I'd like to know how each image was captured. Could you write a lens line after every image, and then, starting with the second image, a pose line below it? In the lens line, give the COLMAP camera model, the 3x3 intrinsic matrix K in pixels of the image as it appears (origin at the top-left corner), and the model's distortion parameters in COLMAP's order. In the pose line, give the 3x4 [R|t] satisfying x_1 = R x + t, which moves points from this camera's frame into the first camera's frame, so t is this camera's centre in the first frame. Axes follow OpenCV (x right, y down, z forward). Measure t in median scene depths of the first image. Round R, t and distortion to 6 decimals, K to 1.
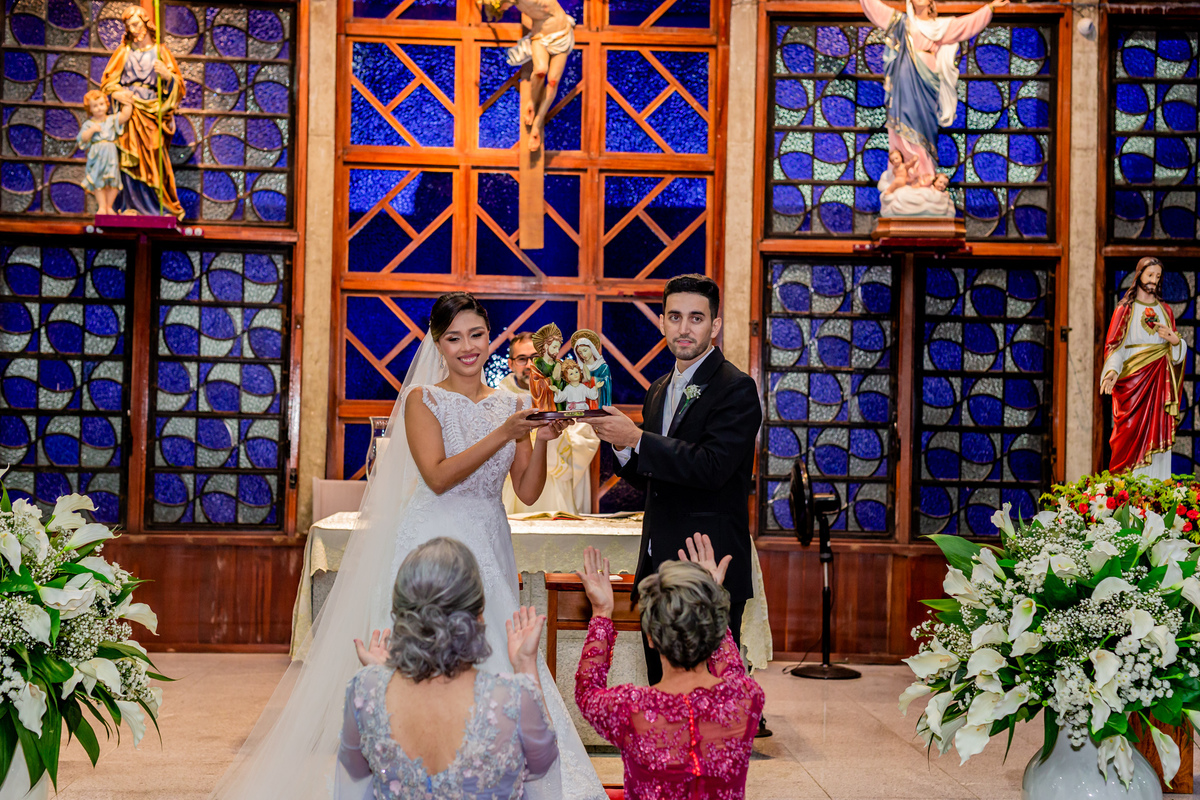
lens RADIAL K [[1675.1, 0, 607.2], [0, 1675.1, 397.1], [0, 0, 1]] dist [0.004893, -0.000924]
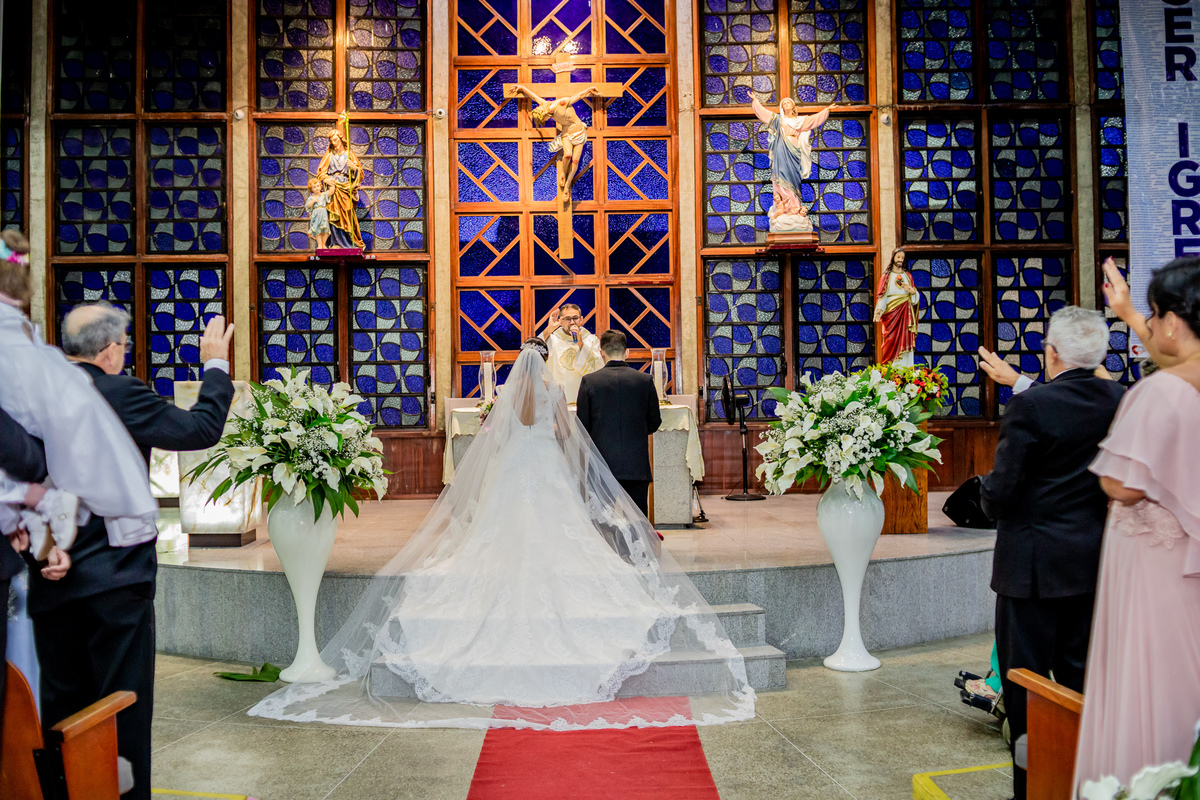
lens RADIAL K [[1176.9, 0, 600.0], [0, 1176.9, 400.0], [0, 0, 1]] dist [-0.139806, 0.072373]
pose [[0.999086, -0.035268, -0.024165, 0.012803], [0.035836, 0.999081, 0.023519, 0.028273], [0.023313, -0.024364, 0.999431, -0.197427]]
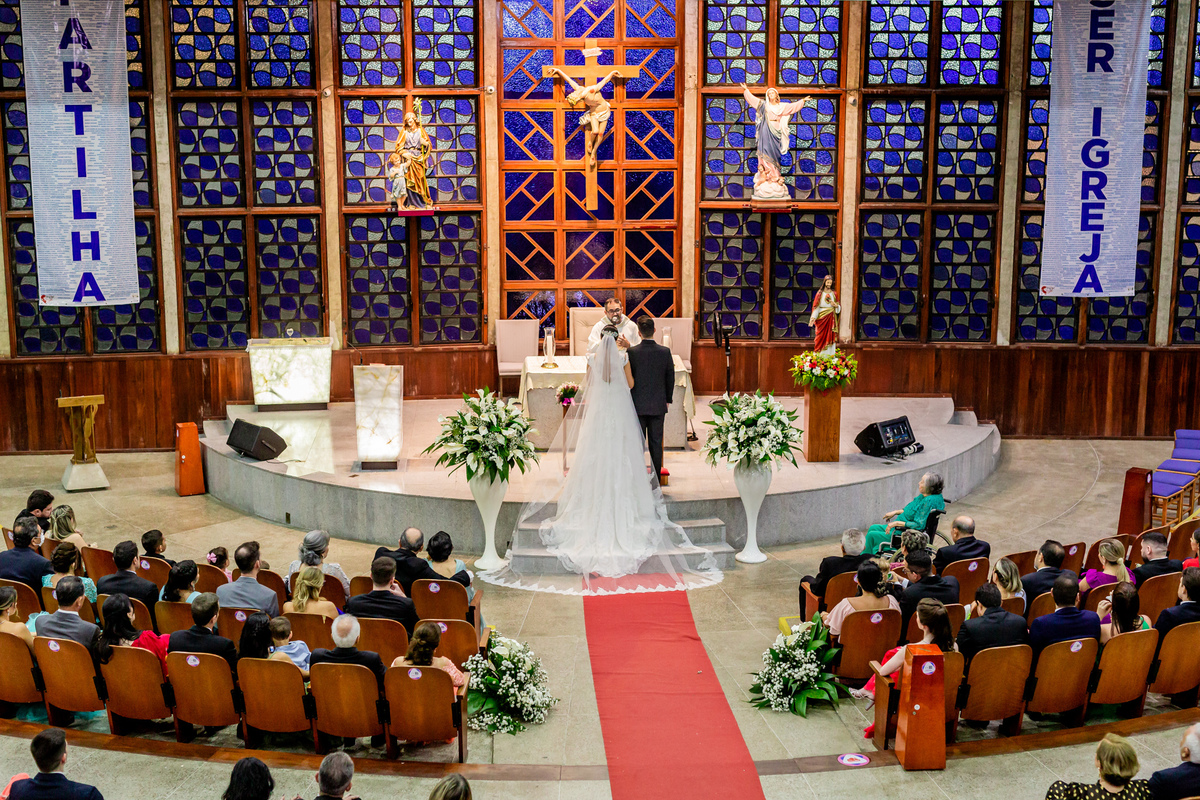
lens RADIAL K [[1846.2, 0, 600.0], [0, 1846.2, 400.0], [0, 0, 1]] dist [-0.008517, -0.030496]
pose [[0.999767, -0.021565, 0.000268, -0.041038], [0.020915, 0.972493, 0.231990, -0.399784], [-0.005263, -0.231930, 0.972718, -1.348946]]
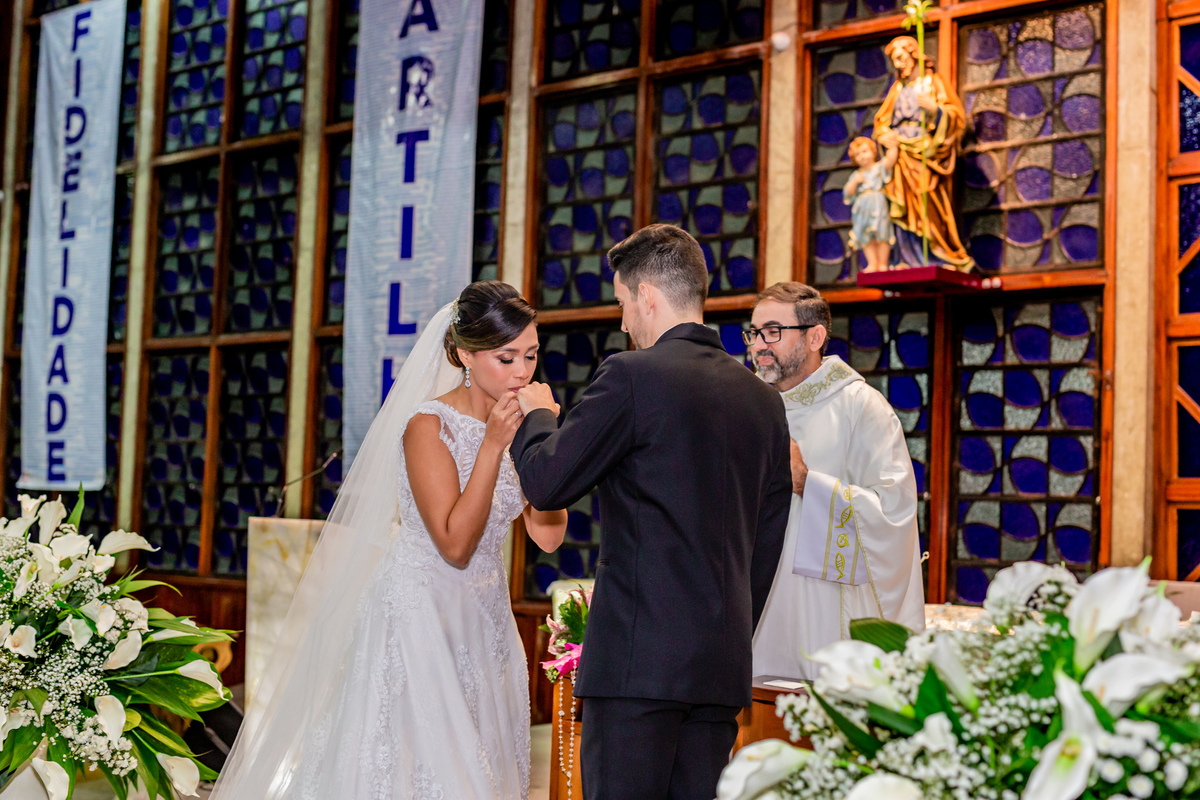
lens RADIAL K [[1675.1, 0, 607.2], [0, 1675.1, 397.1], [0, 0, 1]] dist [0.004893, -0.000924]
pose [[0.659591, -0.056053, -0.749532, 0.257725], [-0.004589, 0.996896, -0.078591, 0.026622], [0.751611, 0.055278, 0.657286, 0.290134]]
